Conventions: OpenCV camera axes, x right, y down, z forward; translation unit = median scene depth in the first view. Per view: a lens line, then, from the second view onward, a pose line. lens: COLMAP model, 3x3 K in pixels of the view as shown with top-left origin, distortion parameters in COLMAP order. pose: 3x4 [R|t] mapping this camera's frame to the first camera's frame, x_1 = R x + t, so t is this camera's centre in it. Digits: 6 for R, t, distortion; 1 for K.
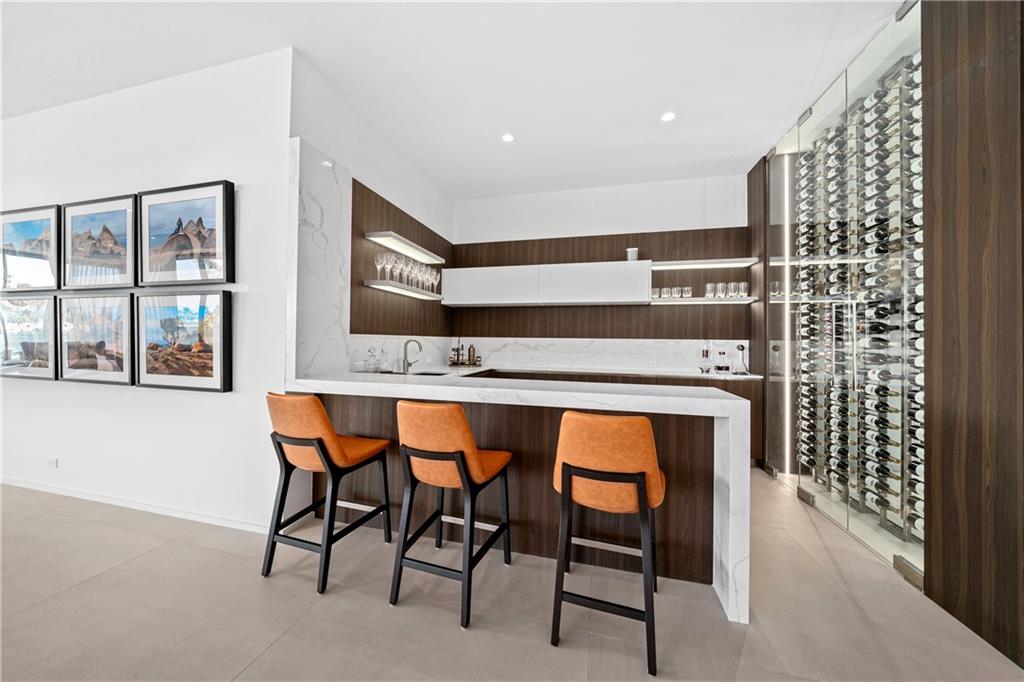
lens RADIAL K [[358.3, 0, 509.1], [0, 358.3, 342.3], [0, 0, 1]] dist [0.002265, 0.000199]
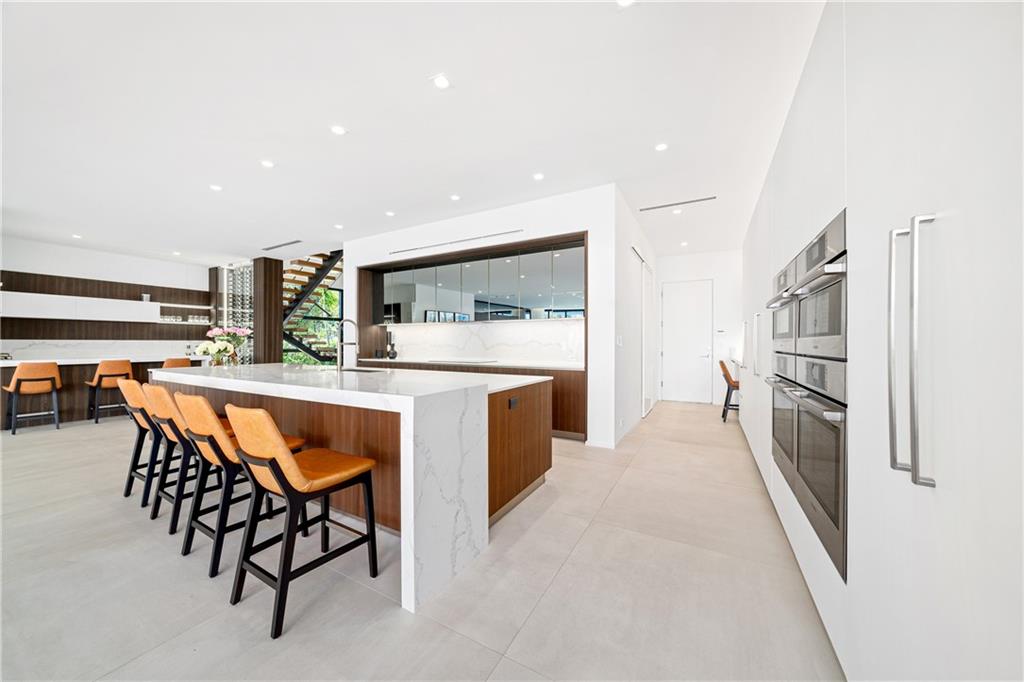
lens RADIAL K [[358.3, 0, 505.3], [0, 358.3, 338.4], [0, 0, 1]] dist [0.002265, 0.000199]
pose [[0.223174, -0.004844, 0.974767, -1.175127], [-0.003152, 0.999979, 0.005691, -0.038723], [-0.974773, -0.004342, 0.223154, -1.398513]]
